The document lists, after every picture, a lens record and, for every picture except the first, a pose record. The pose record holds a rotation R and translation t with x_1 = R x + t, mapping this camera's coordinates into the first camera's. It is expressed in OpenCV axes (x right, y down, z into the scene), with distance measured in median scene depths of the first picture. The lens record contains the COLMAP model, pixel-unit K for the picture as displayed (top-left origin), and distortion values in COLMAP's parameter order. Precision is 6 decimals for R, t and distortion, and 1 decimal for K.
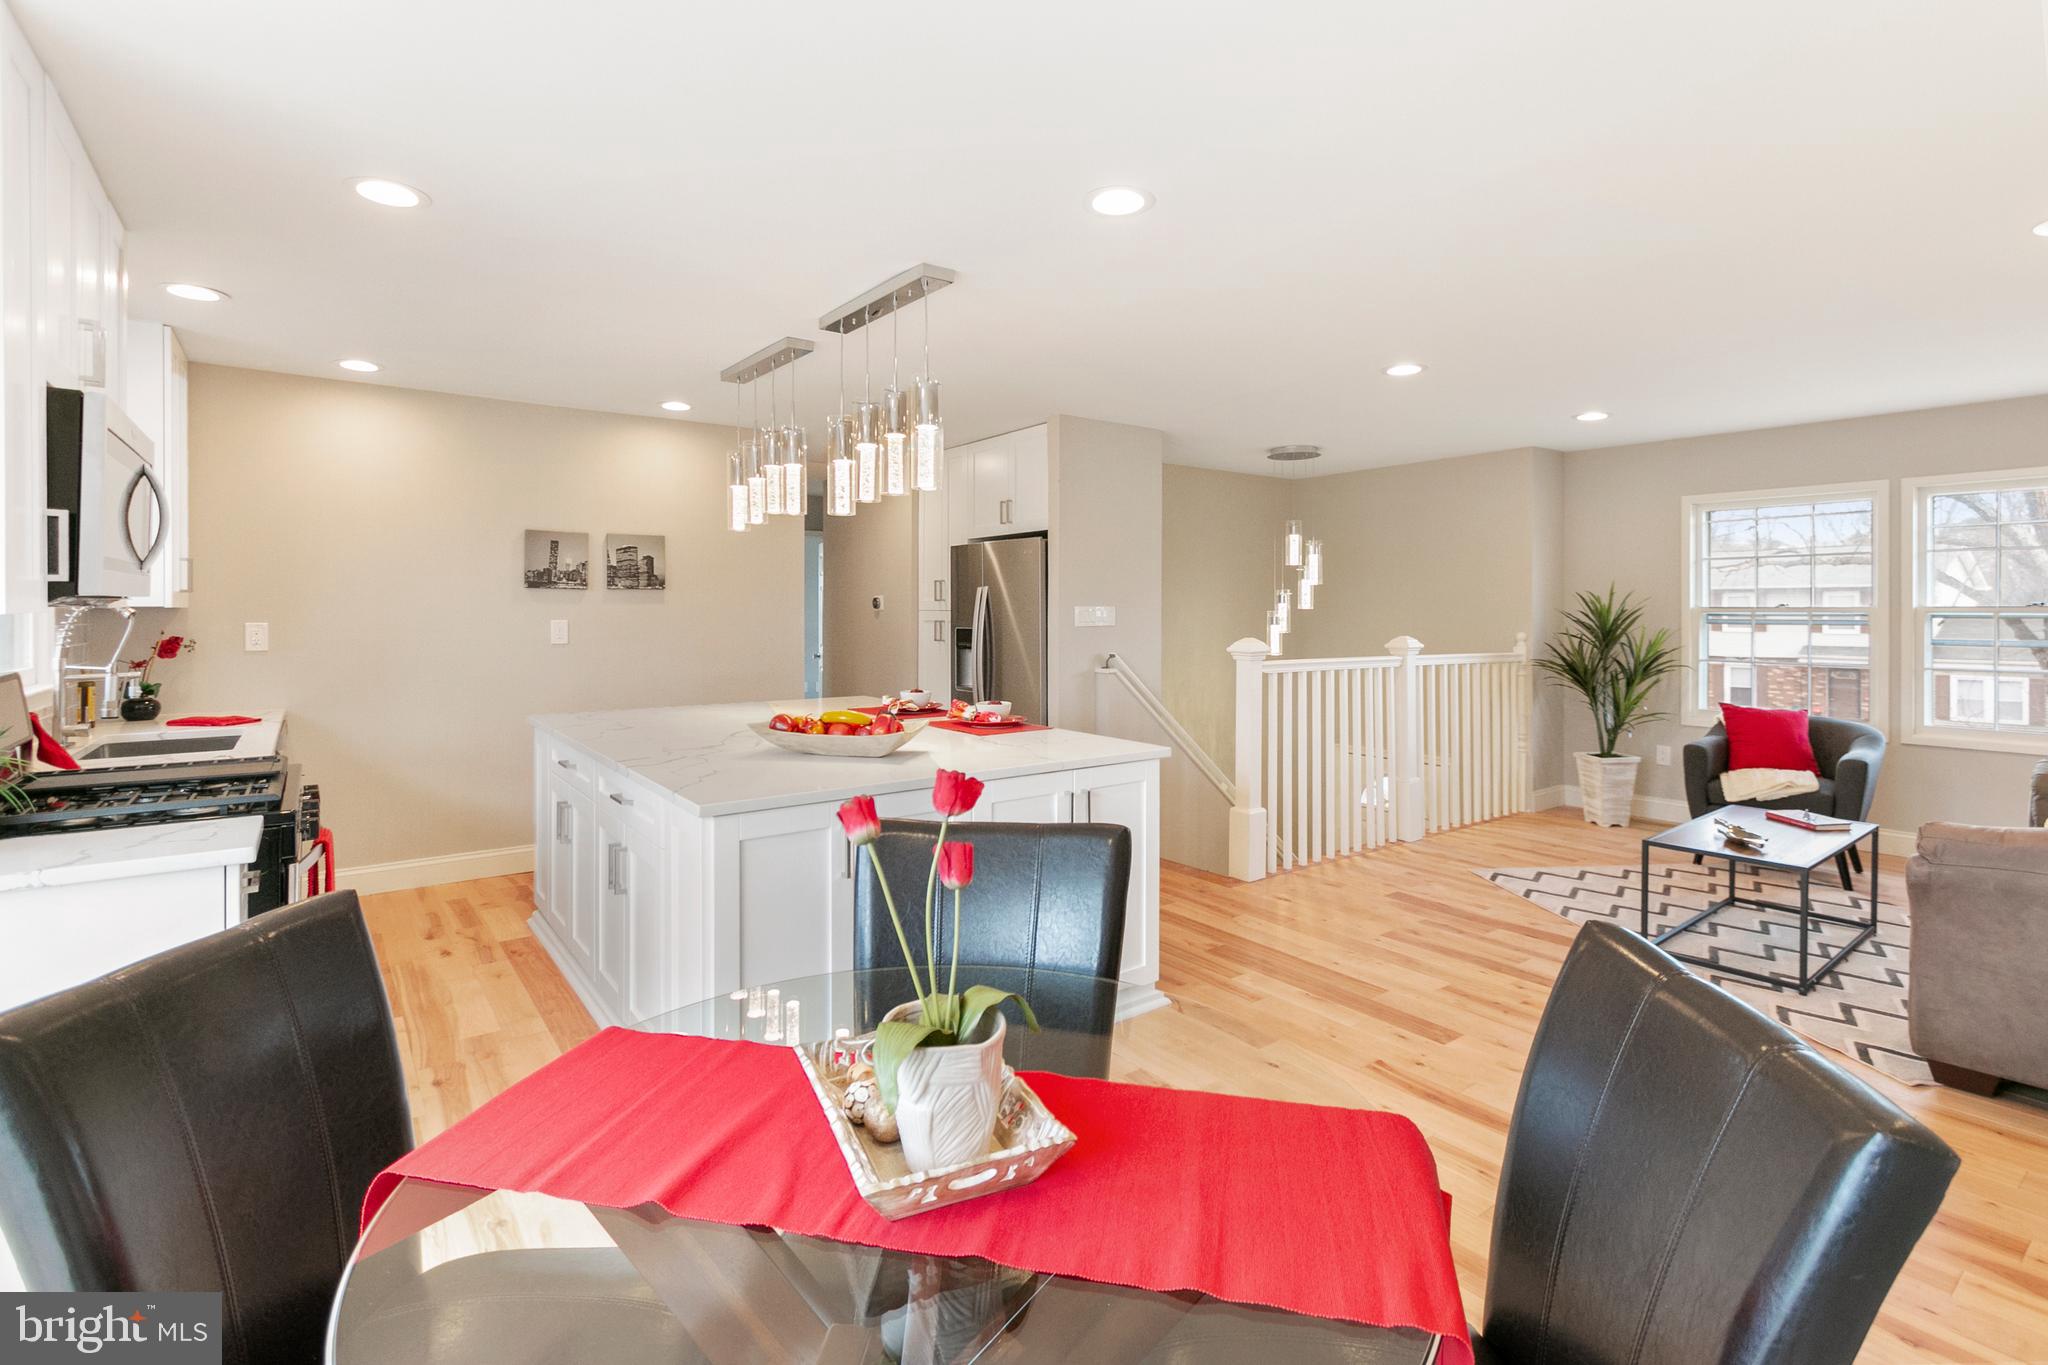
lens RADIAL K [[947.5, 0, 1016.6], [0, 947.5, 617.6], [0, 0, 1]] dist [-0.000362, -0.001367]
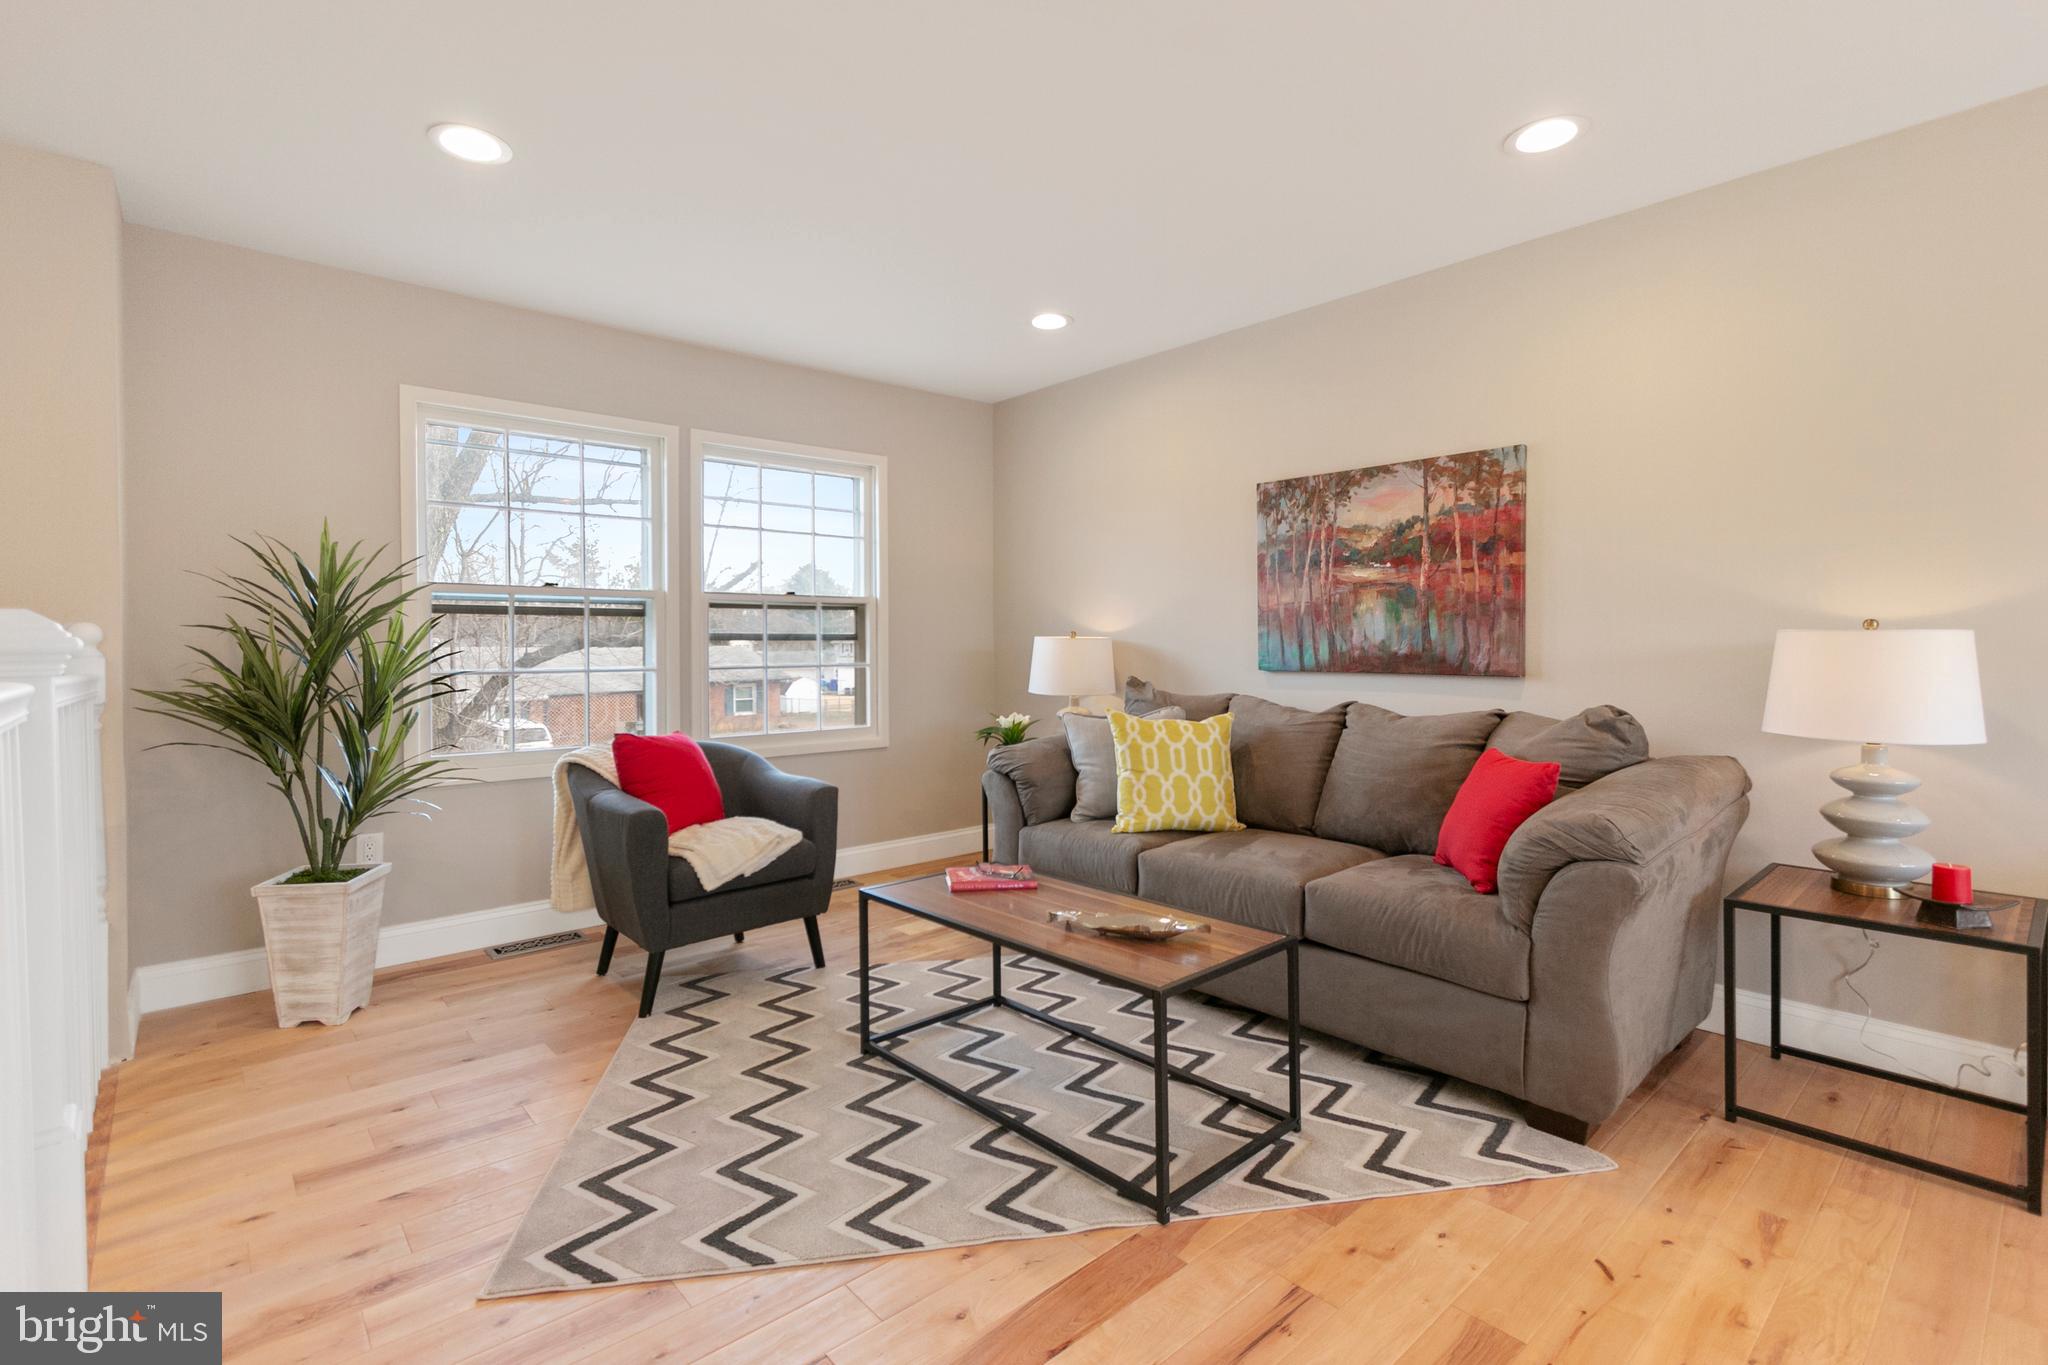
lens RADIAL K [[942.1, 0, 1023.1], [0, 942.1, 662.0], [0, 0, 1]] dist [0.000612, -0.000068]
pose [[-0.094816, -0.019635, 0.995301, 0.115656], [0.010005, 0.999736, 0.020676, 0.031330], [-0.995445, 0.011918, -0.094595, 0.745442]]
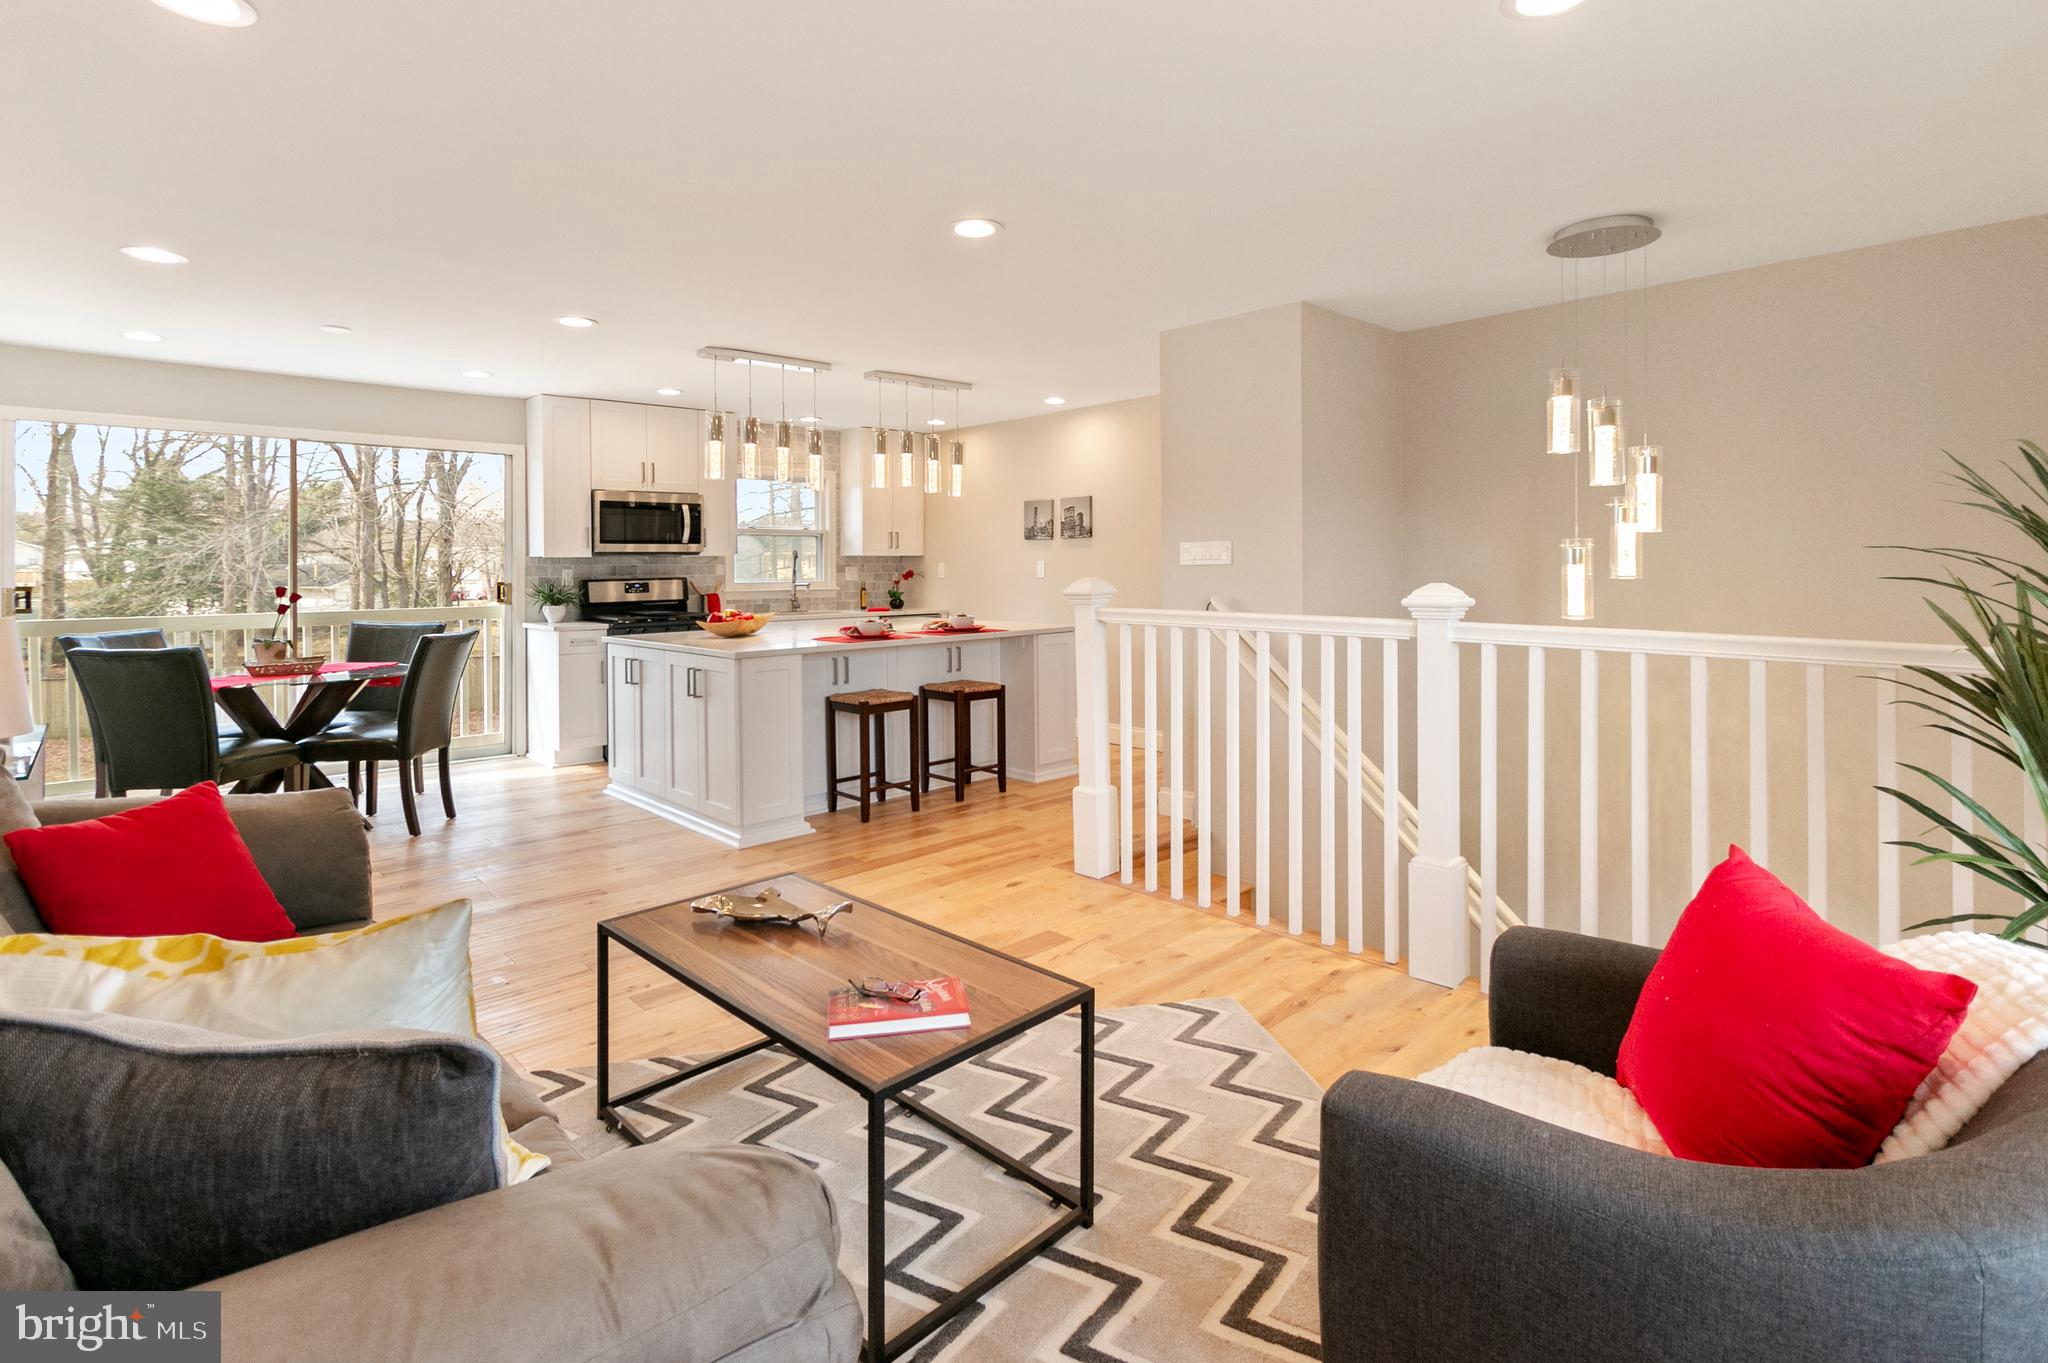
lens RADIAL K [[993.4, 0, 1025.8], [0, 993.4, 565.0], [0, 0, 1]] dist [0.000652, 0.000166]
pose [[0.124829, -0.000827, -0.992178, 0.958238], [0.004988, 0.999988, -0.000206, 0.008364], [0.992166, -0.004923, 0.124831, 0.722087]]
